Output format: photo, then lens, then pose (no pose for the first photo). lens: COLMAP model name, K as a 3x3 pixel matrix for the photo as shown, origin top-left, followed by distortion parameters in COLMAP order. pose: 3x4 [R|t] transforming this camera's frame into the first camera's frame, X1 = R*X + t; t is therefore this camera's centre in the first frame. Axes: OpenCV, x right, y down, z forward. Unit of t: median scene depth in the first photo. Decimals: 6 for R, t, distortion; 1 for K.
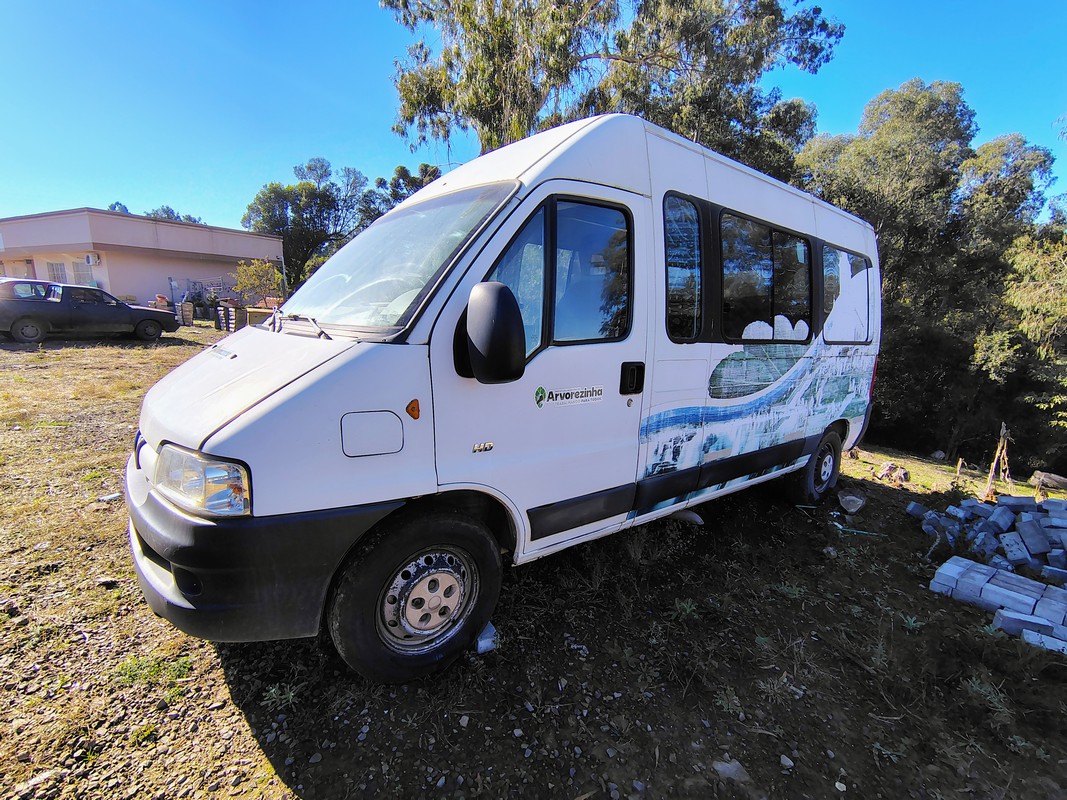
lens RADIAL K [[501.9, 0, 518.1], [0, 501.9, 397.9], [0, 0, 1]] dist [-0.002820, -0.000394]
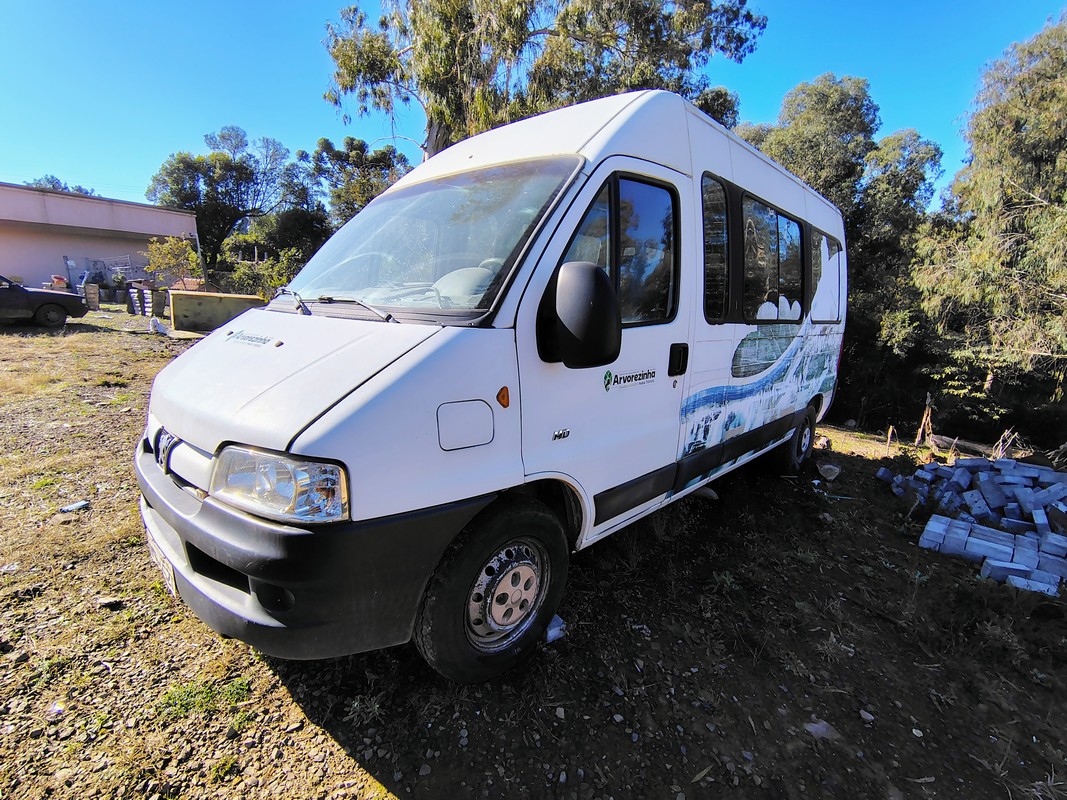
lens RADIAL K [[501.9, 0, 518.1], [0, 501.9, 397.9], [0, 0, 1]] dist [-0.002820, -0.000394]
pose [[0.990763, -0.030287, 0.132179, -0.207459], [0.025615, 0.998990, 0.036904, -0.007141], [-0.133163, -0.033178, 0.990539, 0.040155]]
